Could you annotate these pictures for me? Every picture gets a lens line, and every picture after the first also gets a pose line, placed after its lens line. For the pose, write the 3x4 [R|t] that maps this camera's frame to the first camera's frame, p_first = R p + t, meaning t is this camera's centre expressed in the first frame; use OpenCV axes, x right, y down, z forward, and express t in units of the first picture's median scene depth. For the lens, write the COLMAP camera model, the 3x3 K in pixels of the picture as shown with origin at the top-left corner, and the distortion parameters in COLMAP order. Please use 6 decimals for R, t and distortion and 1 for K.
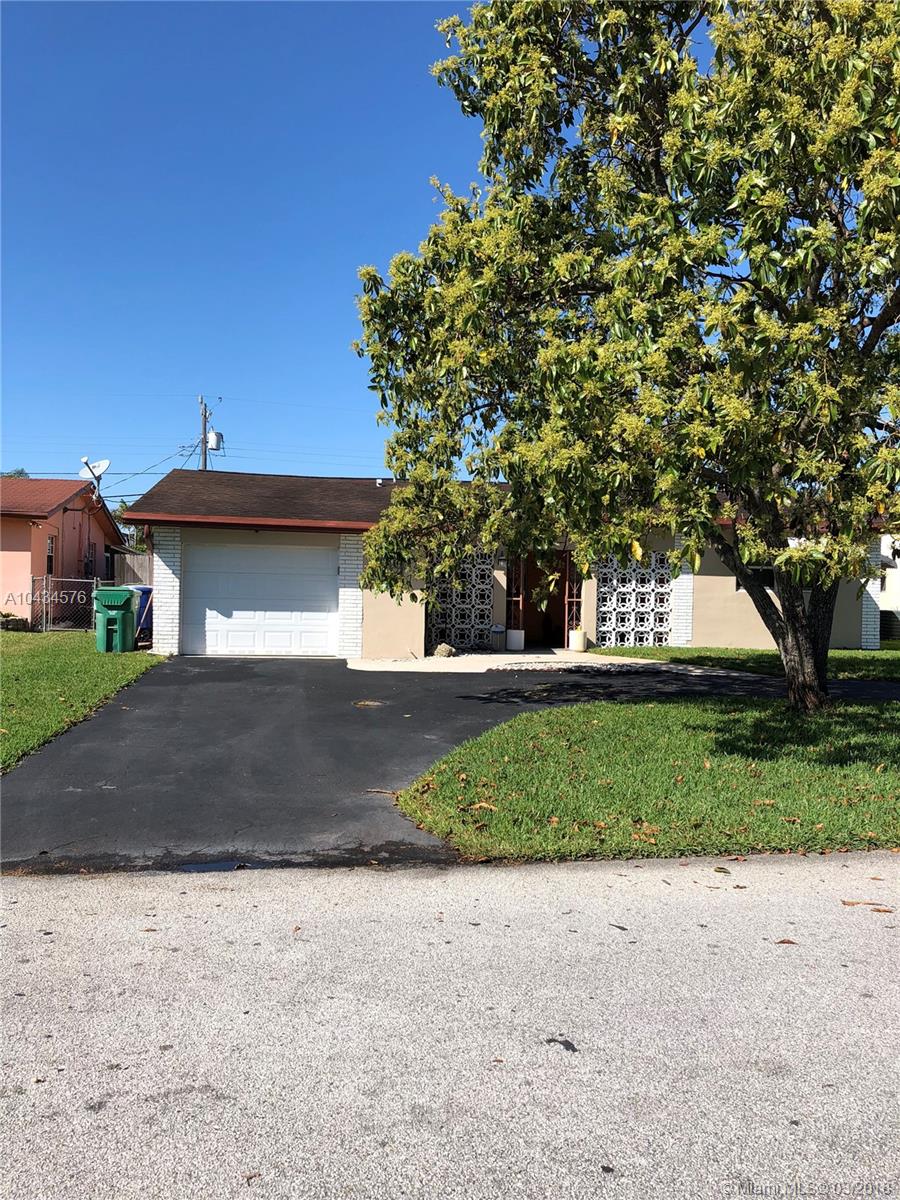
lens RADIAL K [[986.5, 0, 454.5], [0, 986.5, 603.4], [0, 0, 1]] dist [0.036980, -0.039433]
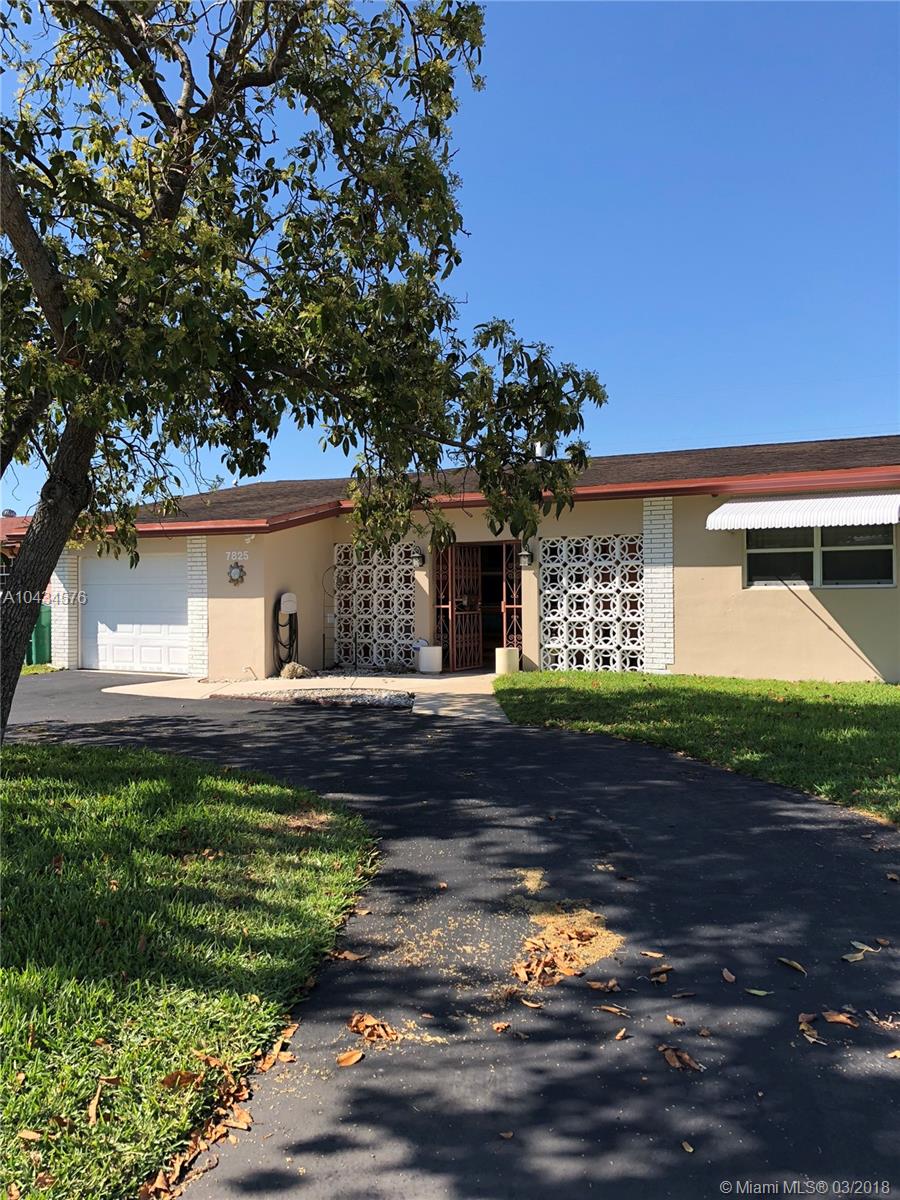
lens RADIAL K [[986.5, 0, 458.7], [0, 986.5, 600.2], [0, 0, 1]] dist [0.036980, -0.039433]
pose [[0.790895, -0.021565, -0.611571, 0.544120], [0.009825, 0.999698, -0.022545, 0.007978], [0.611872, 0.011823, 0.790868, 0.385680]]
